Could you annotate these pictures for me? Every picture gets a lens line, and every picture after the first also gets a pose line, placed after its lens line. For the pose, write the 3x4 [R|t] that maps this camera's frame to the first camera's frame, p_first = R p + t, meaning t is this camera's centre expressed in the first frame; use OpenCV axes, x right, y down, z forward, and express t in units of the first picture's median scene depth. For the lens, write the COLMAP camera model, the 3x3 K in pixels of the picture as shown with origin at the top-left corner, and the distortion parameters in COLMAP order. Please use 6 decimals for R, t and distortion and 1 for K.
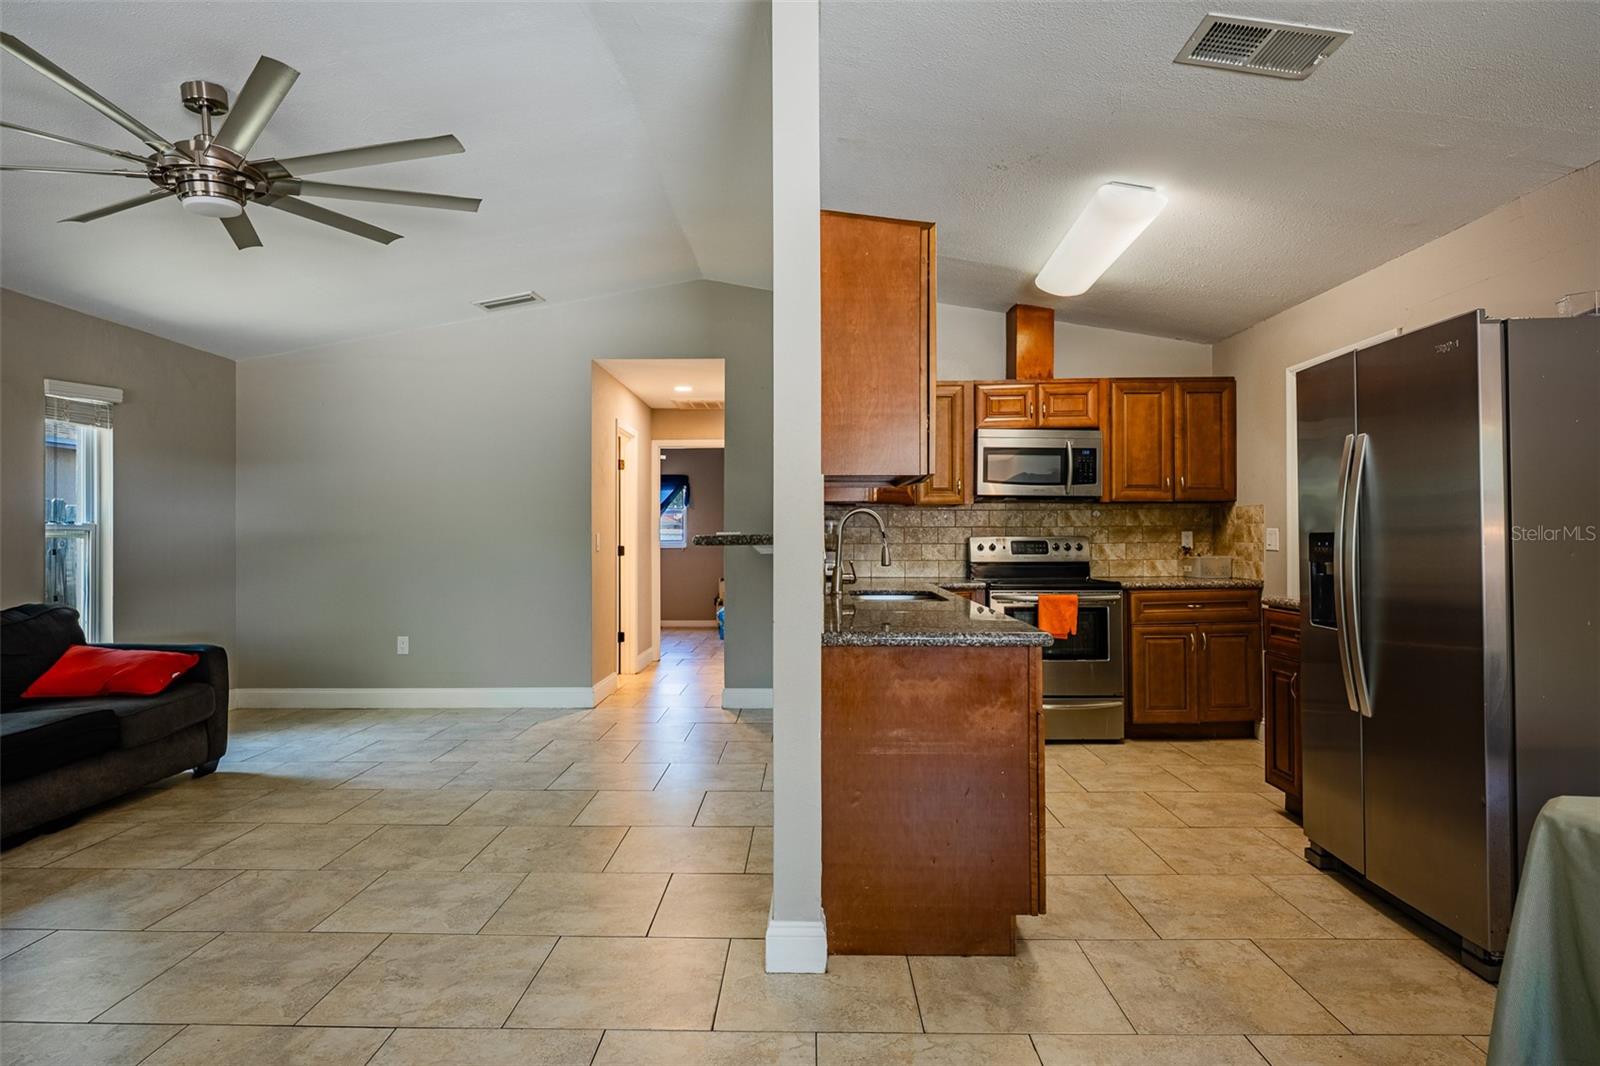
lens RADIAL K [[896.9, 0, 794.2], [0, 896.9, 533.6], [0, 0, 1]] dist [0.000031, 0.001629]
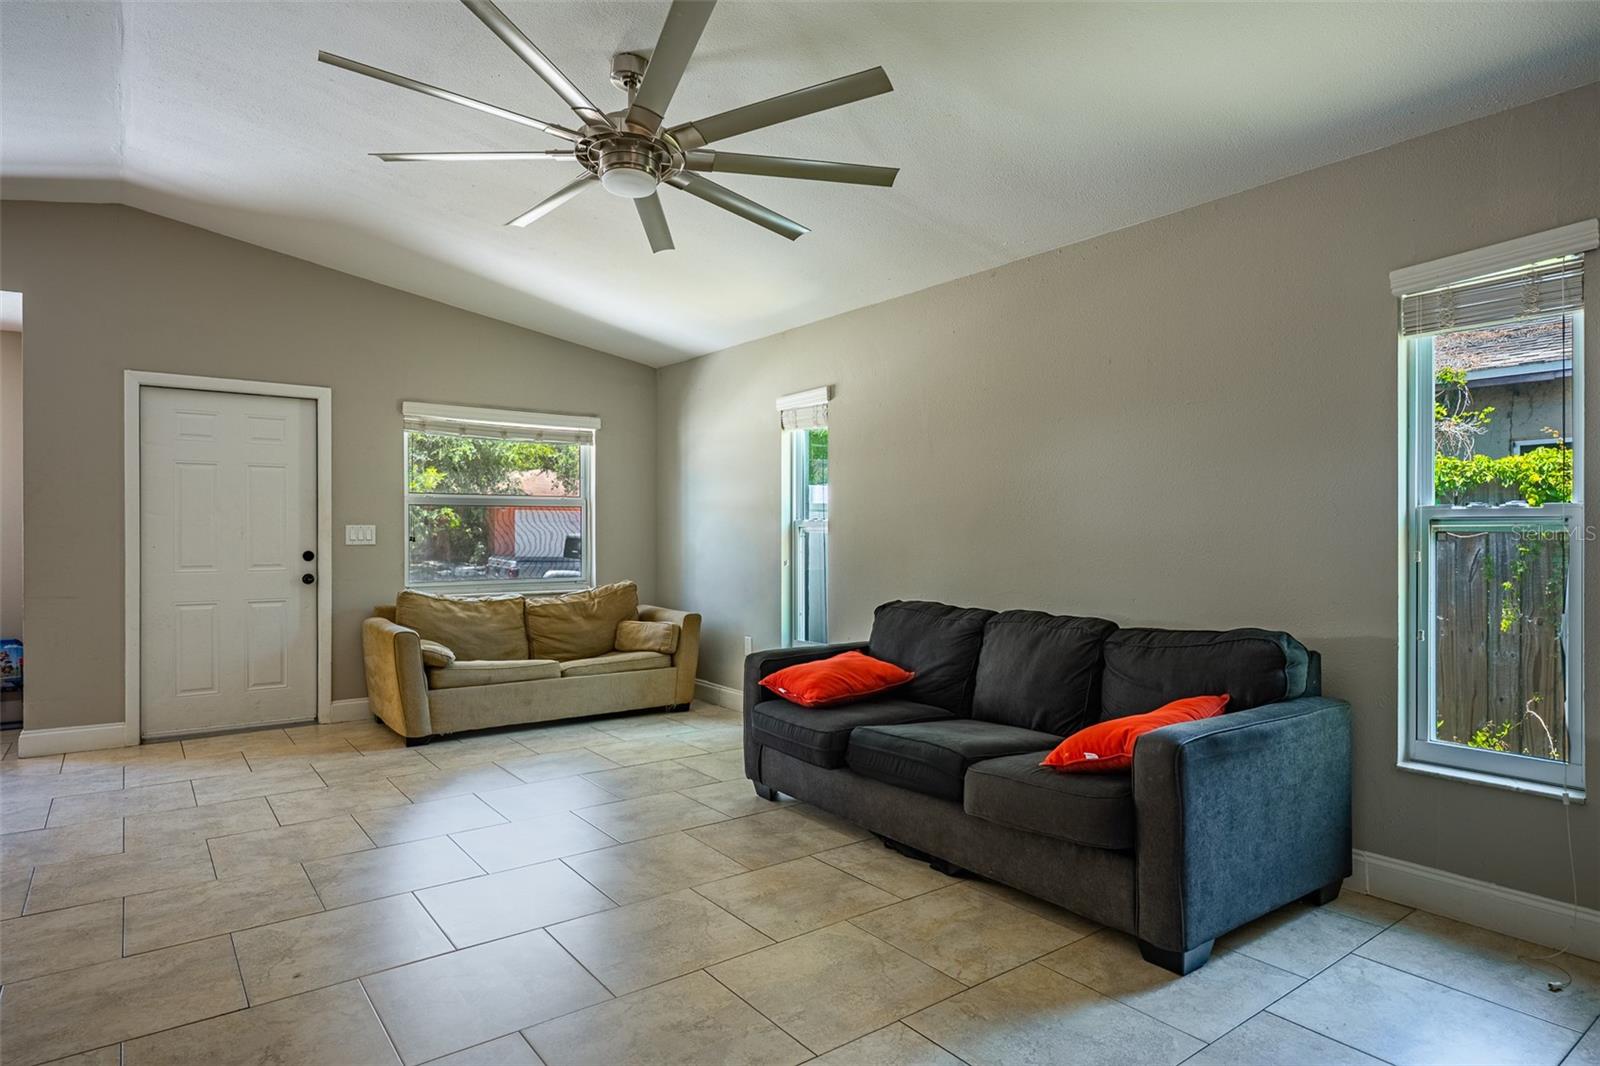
lens RADIAL K [[896.9, 0, 794.2], [0, 896.9, 533.6], [0, 0, 1]] dist [0.000031, 0.001629]
pose [[-0.790025, -0.000121, -0.613074, -0.154874], [0.002565, 0.999991, -0.003504, 0.006120], [0.613069, -0.004341, -0.790018, 1.407721]]
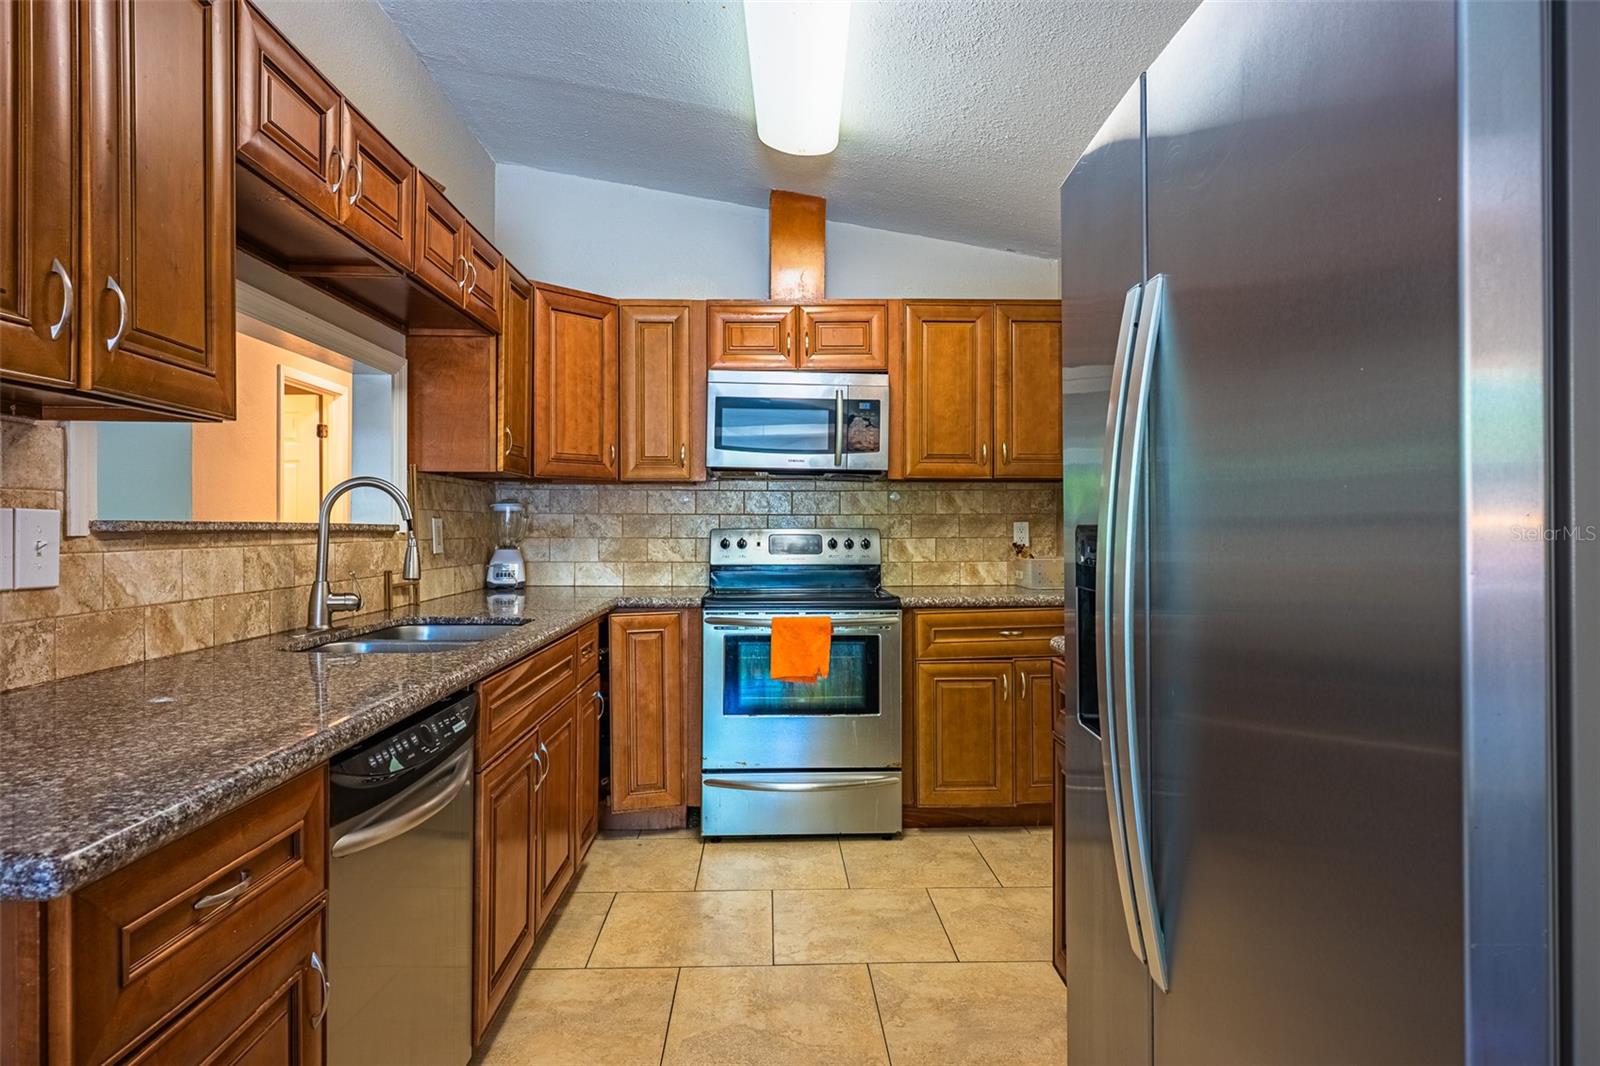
lens RADIAL K [[896.9, 0, 794.2], [0, 896.9, 533.6], [0, 0, 1]] dist [0.000031, 0.001629]
pose [[0.998713, 0.003168, 0.050626, 0.310632], [-0.003697, 0.999939, 0.010363, -0.000022], [-0.050590, -0.010537, 0.998664, 0.417255]]
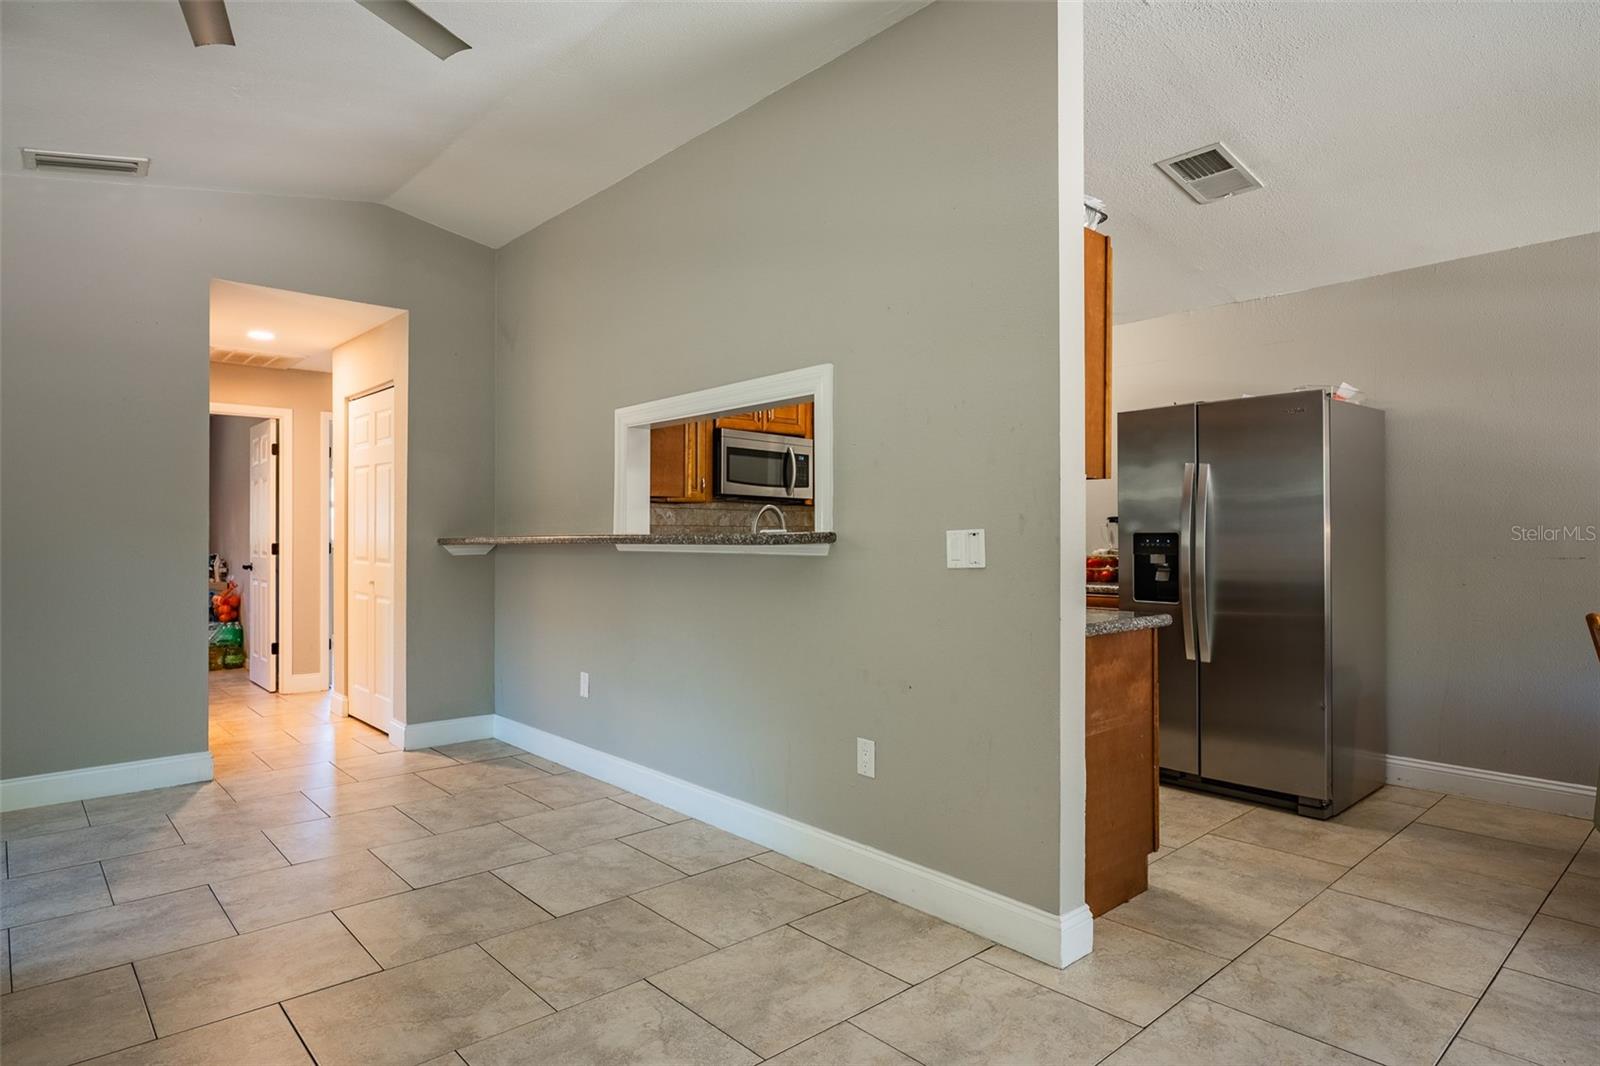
lens RADIAL K [[896.9, 0, 794.2], [0, 896.9, 533.6], [0, 0, 1]] dist [0.000031, 0.001629]
pose [[0.729592, 0.003351, 0.683874, -0.554369], [-0.003574, 0.999993, -0.001087, 0.002615], [-0.683873, -0.001651, 0.729599, 0.279940]]
